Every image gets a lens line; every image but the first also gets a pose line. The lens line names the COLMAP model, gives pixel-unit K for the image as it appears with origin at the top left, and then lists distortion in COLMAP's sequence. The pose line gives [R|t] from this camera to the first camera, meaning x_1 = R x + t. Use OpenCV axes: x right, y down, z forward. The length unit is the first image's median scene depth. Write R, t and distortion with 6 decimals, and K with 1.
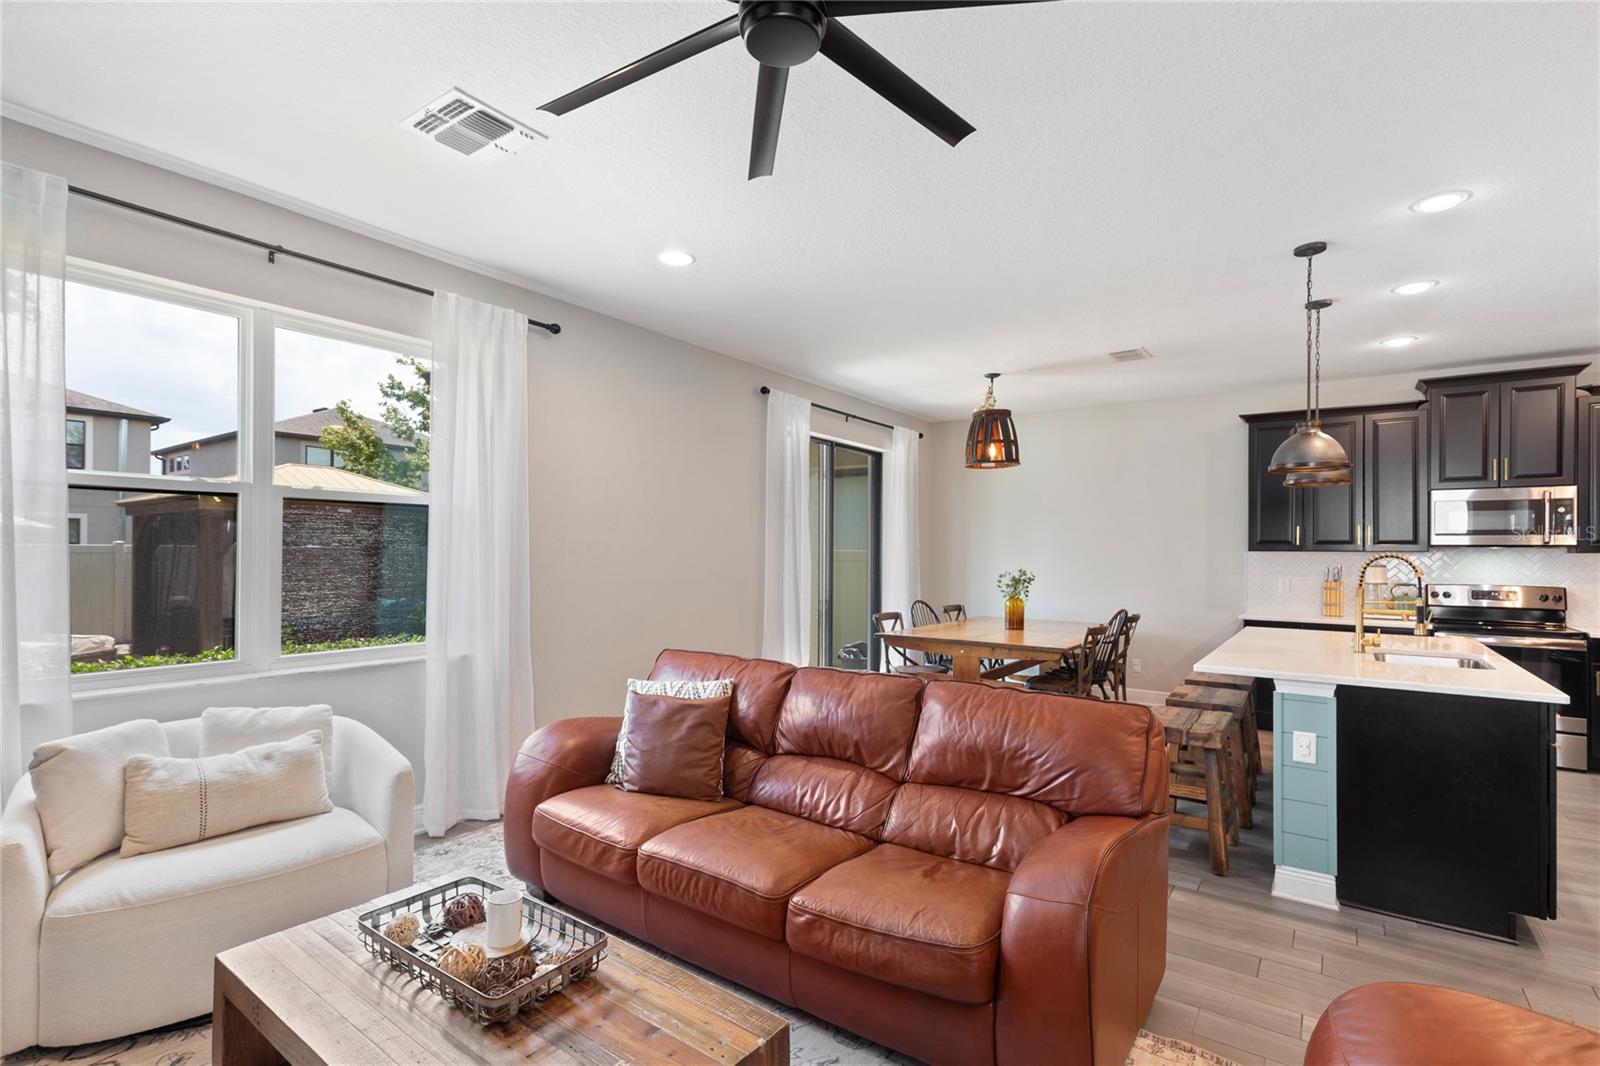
lens RADIAL K [[756.3, 0, 789.3], [0, 756.3, 548.8], [0, 0, 1]] dist [0.003799, 0.000048]
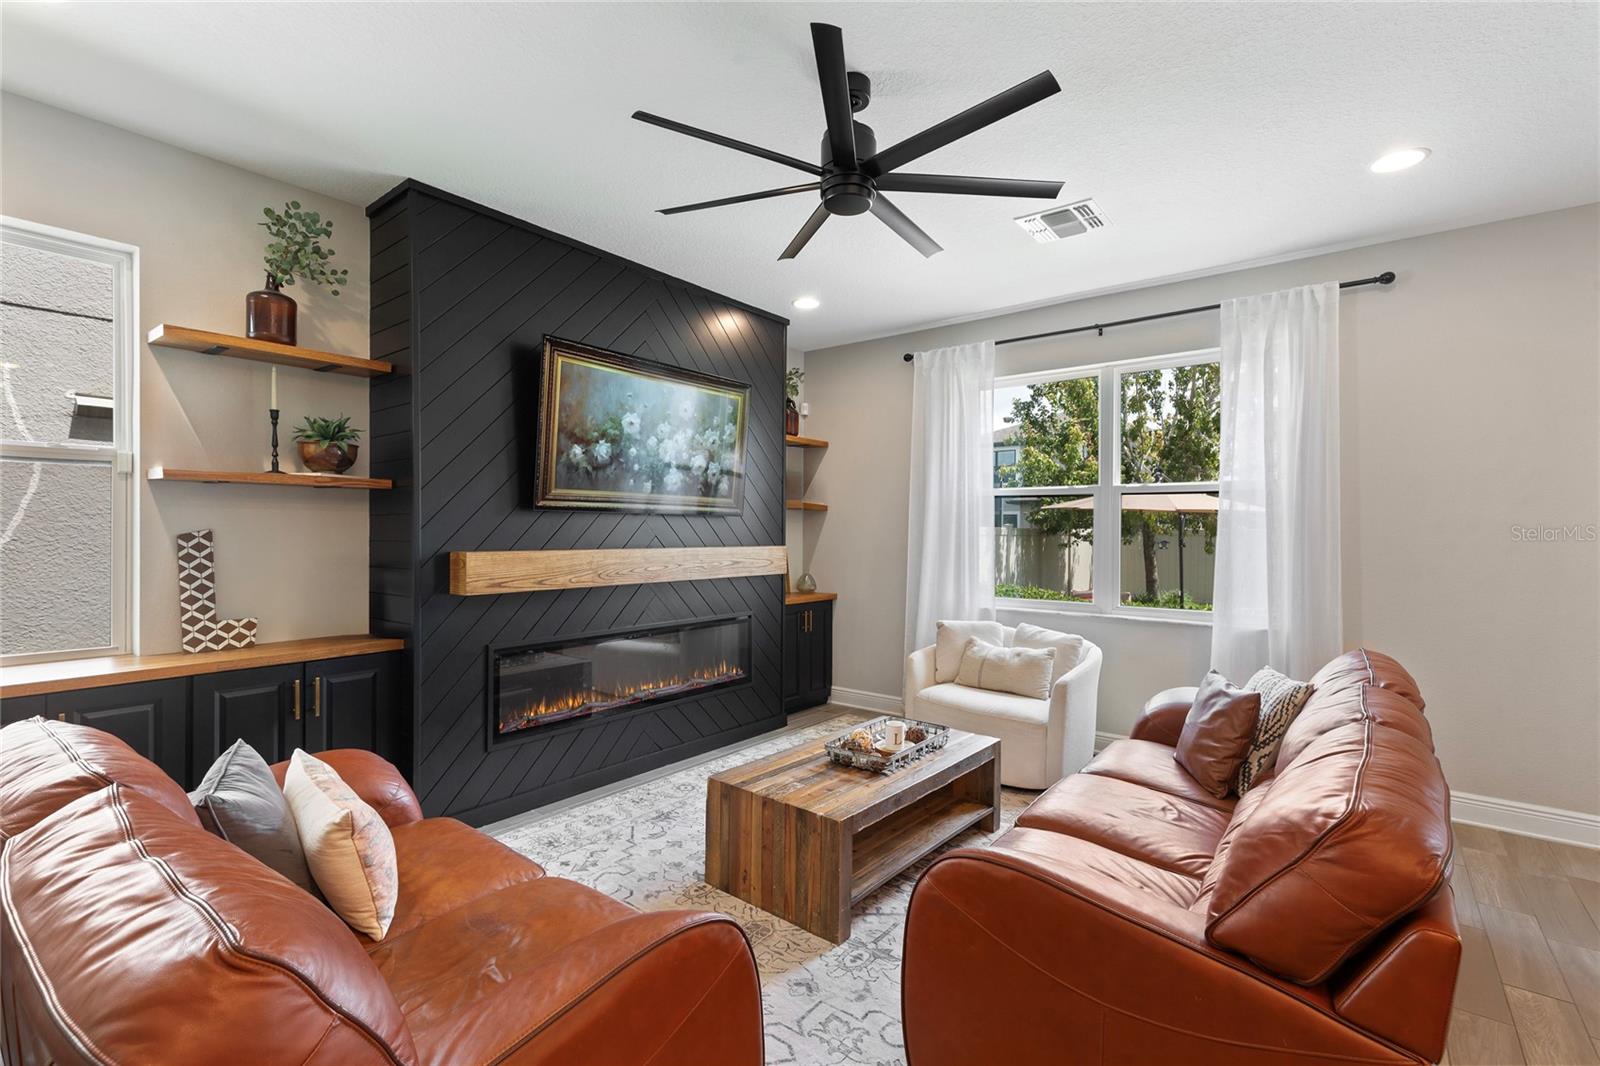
lens RADIAL K [[718.2, 0, 800.0], [0, 718.2, 533.0], [0, 0, 1]] dist [0.008856, -0.000275]
pose [[-0.036025, -0.002536, -0.999348, 0.883683], [0.000025, 0.999997, -0.002539, 0.011065], [0.999351, -0.000116, -0.036025, 0.561363]]
